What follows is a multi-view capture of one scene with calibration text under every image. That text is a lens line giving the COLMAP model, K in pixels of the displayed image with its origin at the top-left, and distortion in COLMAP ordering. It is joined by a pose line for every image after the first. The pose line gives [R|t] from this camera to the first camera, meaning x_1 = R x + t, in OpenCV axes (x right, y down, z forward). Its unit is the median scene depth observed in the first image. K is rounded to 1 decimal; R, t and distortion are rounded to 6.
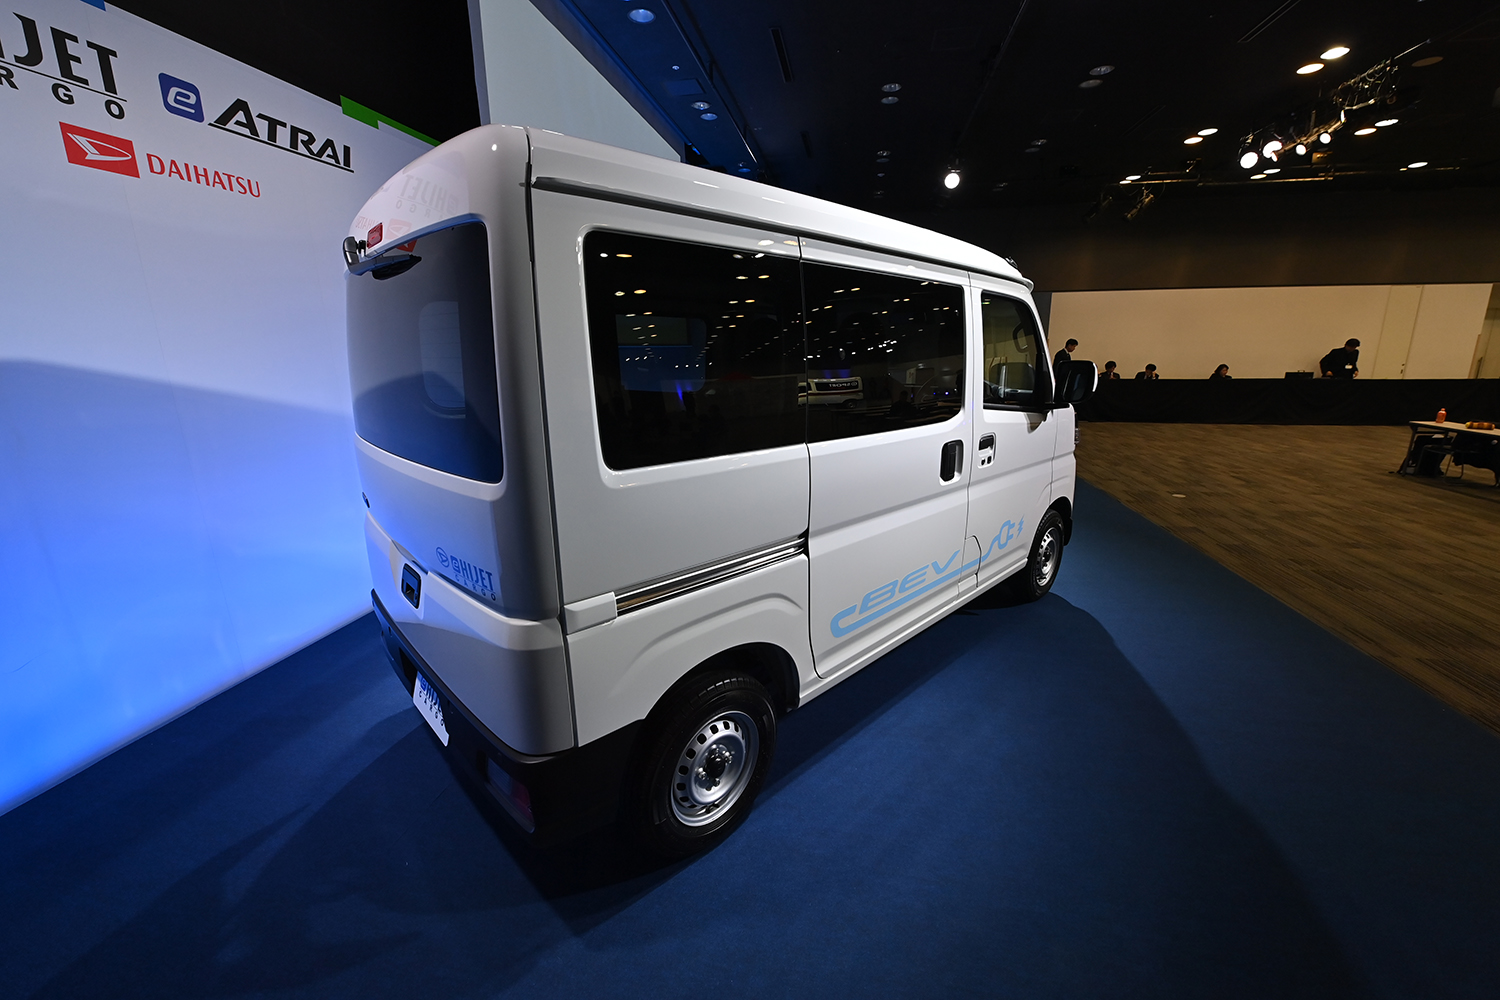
lens RADIAL K [[589.8, 0, 750.0], [0, 589.8, 500.0], [0, 0, 1]] dist [-0.036299, 0.002940]
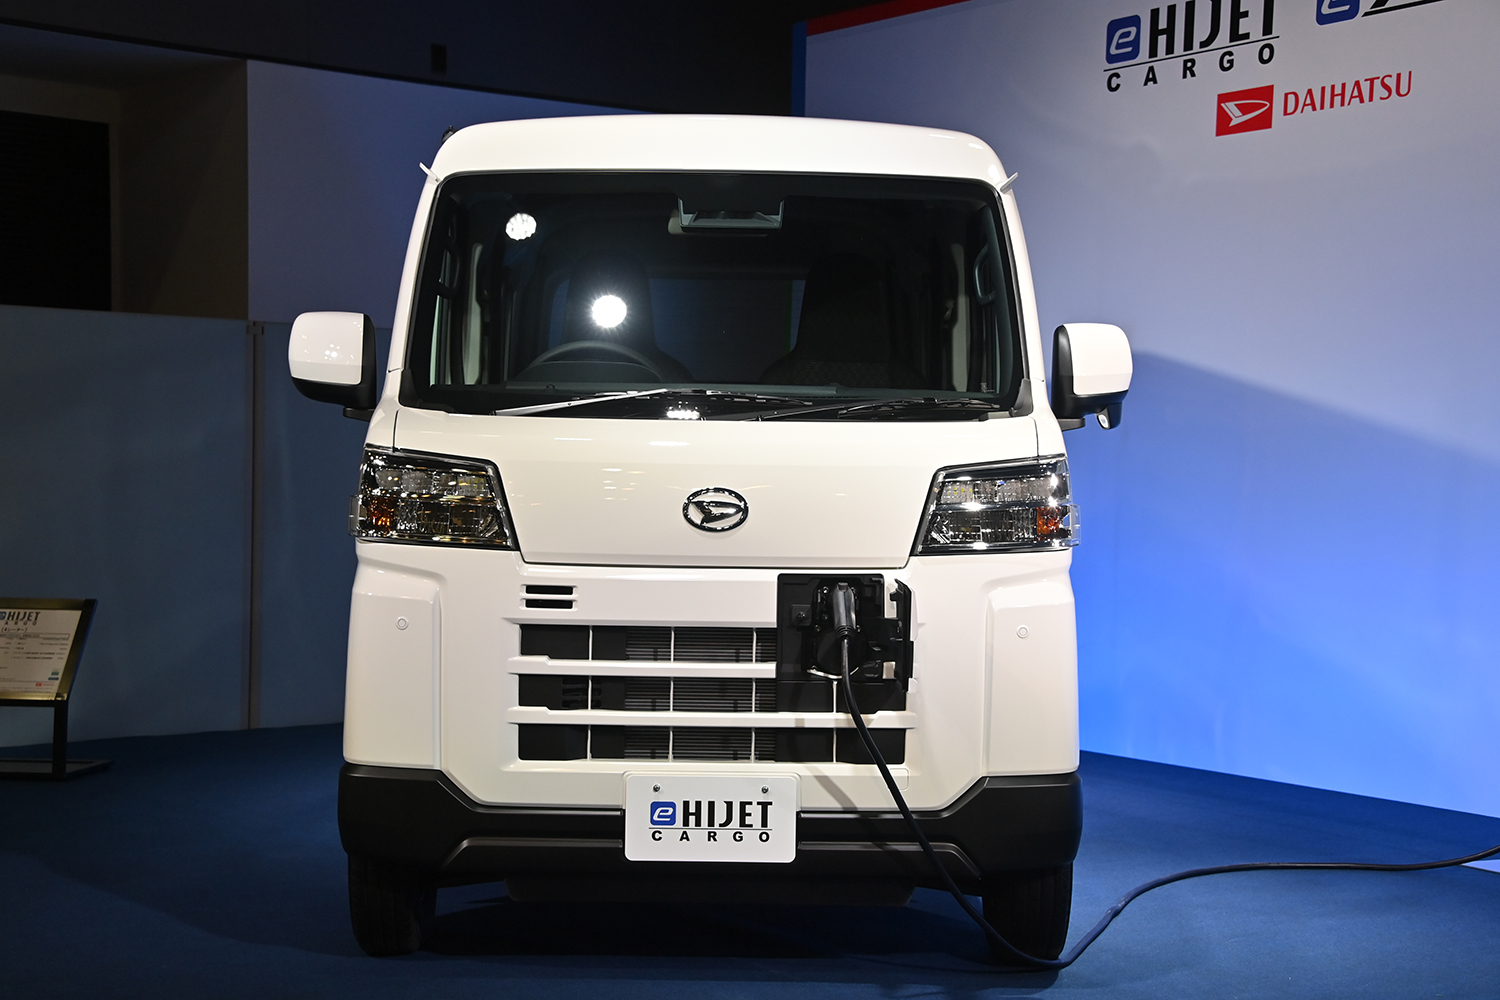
lens RADIAL K [[2450.2, 0, 719.0], [0, 2450.2, 502.7], [0, 0, 1]] dist [0.347021, 0.218275]
pose [[-0.691321, 0.017723, -0.722330, 1.910658], [-0.182153, 0.963136, 0.197964, -0.579015], [0.699211, 0.268431, -0.662608, 2.753772]]
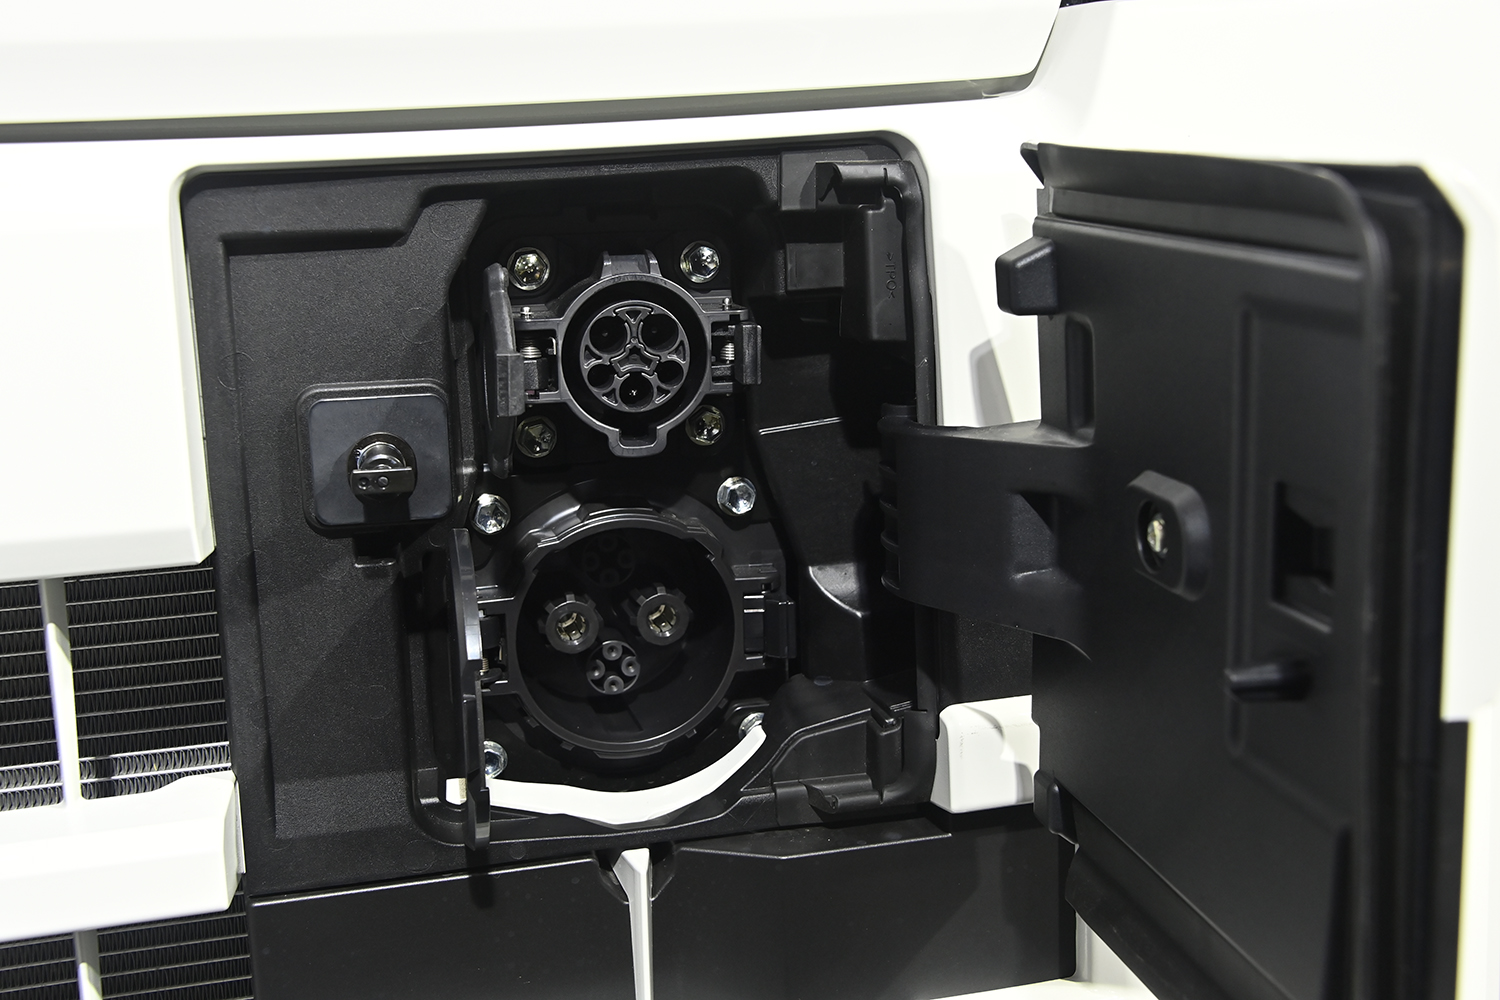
lens RADIAL K [[1928.9, 0, 750.0], [0, 1928.9, 500.0], [0, 0, 1]] dist [0.071849, -0.008909]
pose [[-0.518014, 0.207193, -0.829899, 0.670928], [-0.163365, 0.928396, 0.333754, -0.209983], [0.839627, 0.308466, -0.447074, 1.709715]]
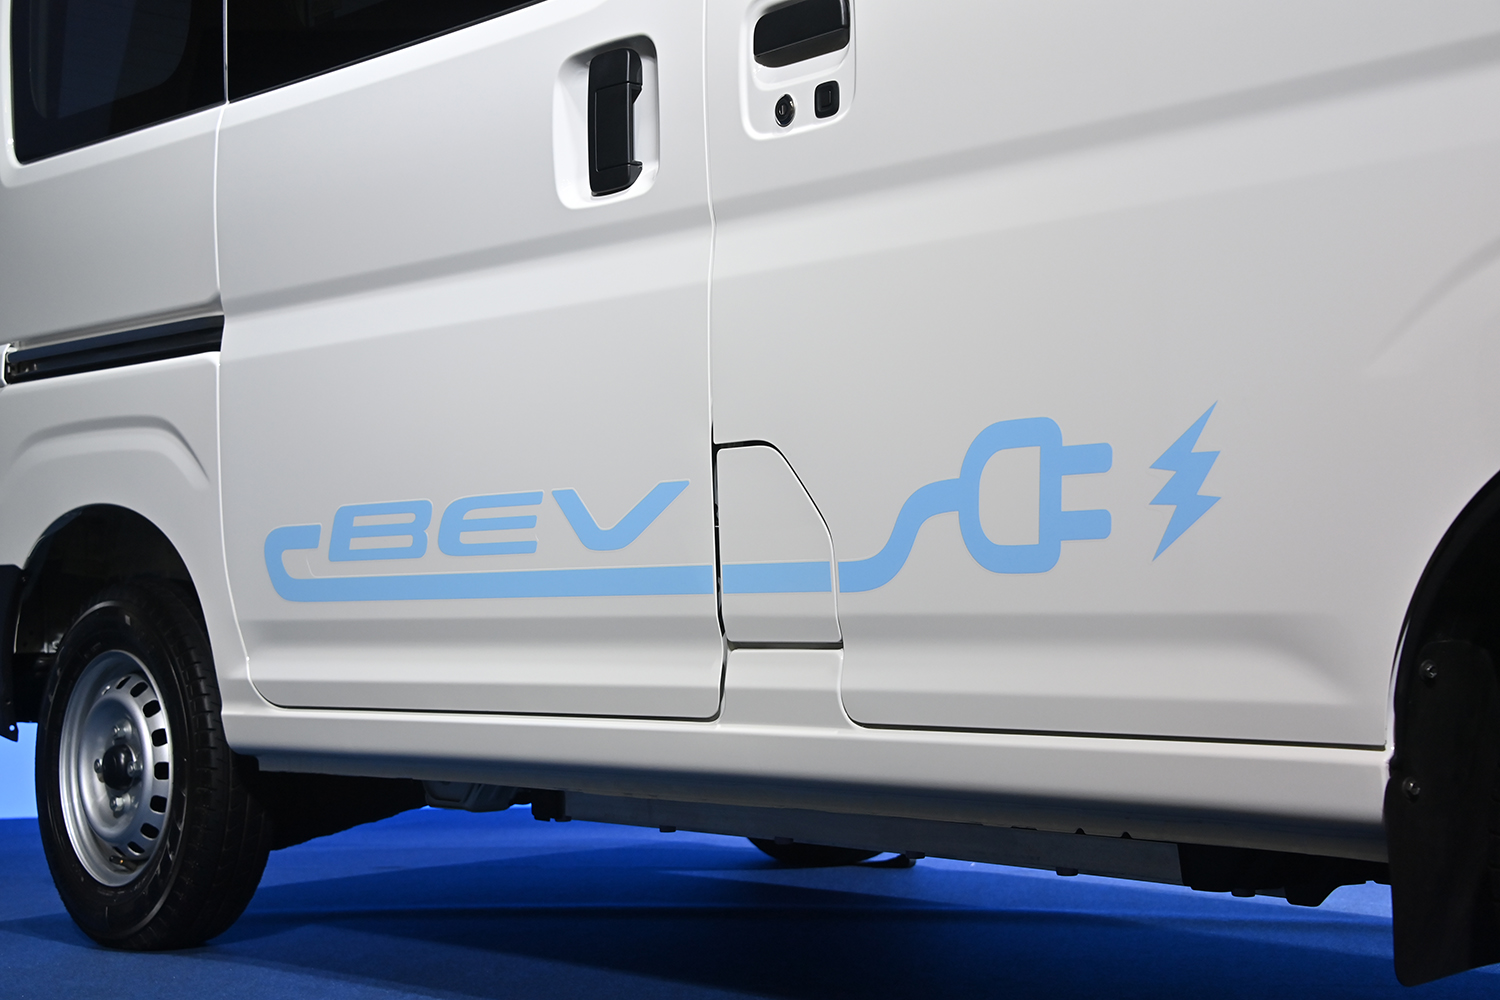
lens RADIAL K [[2337.1, 0, 750.0], [0, 2337.1, 500.0], [0, 0, 1]] dist [0.269222, 0.075258]
pose [[-0.056518, -0.037368, -0.997702, 1.266938], [-0.222735, 0.974586, -0.023885, 0.104787], [0.973239, 0.220873, -0.063405, 1.040636]]
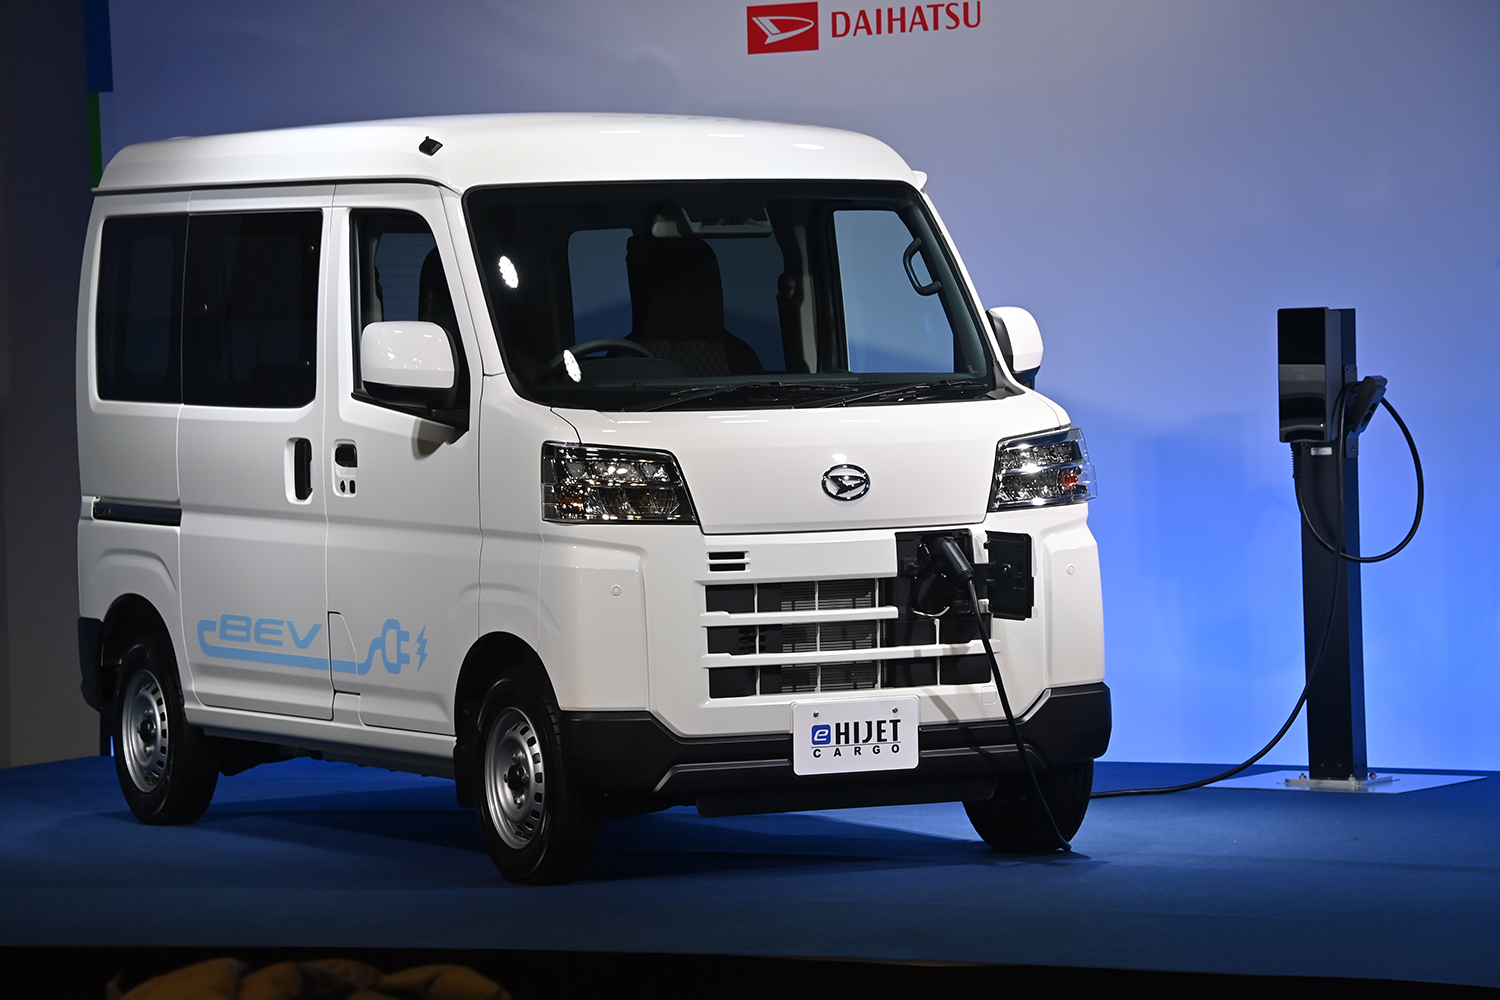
lens RADIAL K [[5635.2, 0, 750.0], [0, 5635.2, 500.0], [0, 0, 1]] dist [1.617775, 0.684776]
pose [[-0.301011, 0.045465, -0.952536, 5.552172], [-0.204090, 0.972648, 0.110919, -0.746896], [0.931525, 0.227791, -0.283499, 2.911504]]
